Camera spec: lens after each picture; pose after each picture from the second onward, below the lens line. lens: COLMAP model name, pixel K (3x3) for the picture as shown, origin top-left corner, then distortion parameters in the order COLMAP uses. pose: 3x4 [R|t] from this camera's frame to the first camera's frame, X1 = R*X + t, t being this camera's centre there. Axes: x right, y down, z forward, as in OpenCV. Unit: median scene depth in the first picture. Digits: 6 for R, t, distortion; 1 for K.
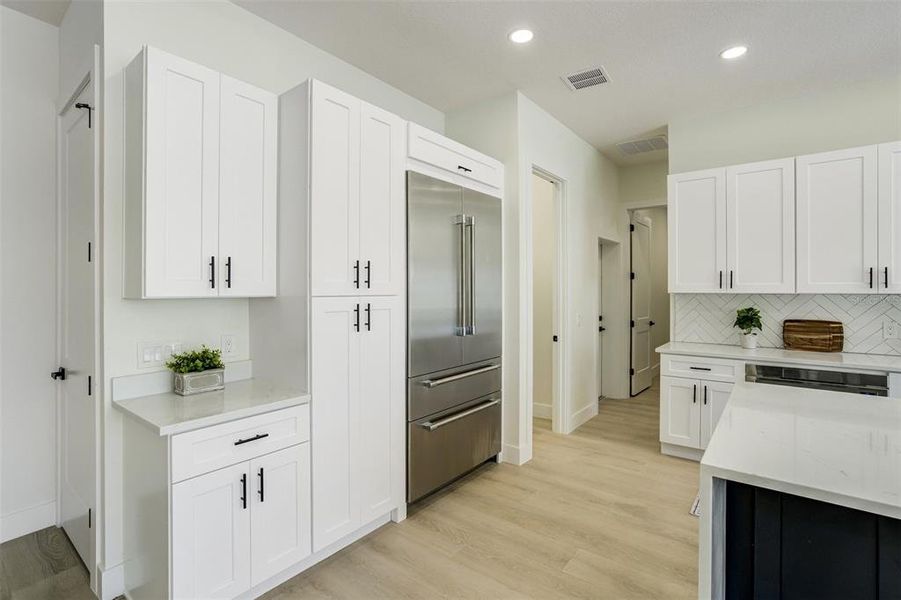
lens RADIAL K [[415.5, 0, 448.1], [0, 415.5, 296.1], [0, 0, 1]] dist [-0.044968, 0.013915]
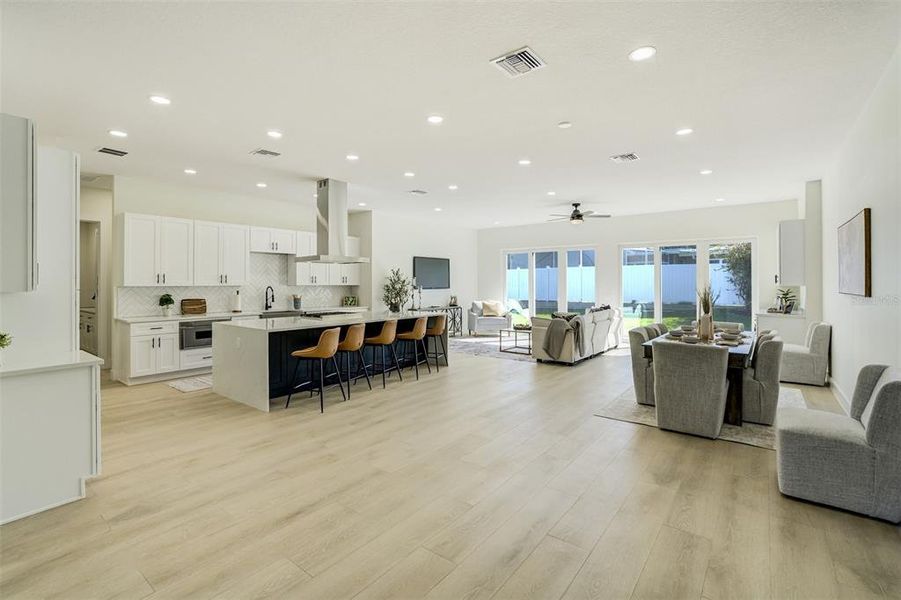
lens RADIAL K [[415.5, 0, 446.6], [0, 415.5, 284.3], [0, 0, 1]] dist [-0.044968, 0.013915]
pose [[-0.010468, -0.003562, 0.999939, -1.148580], [0.015867, 0.999867, 0.003728, -0.002029], [-0.999819, 0.015905, -0.010410, -0.238052]]
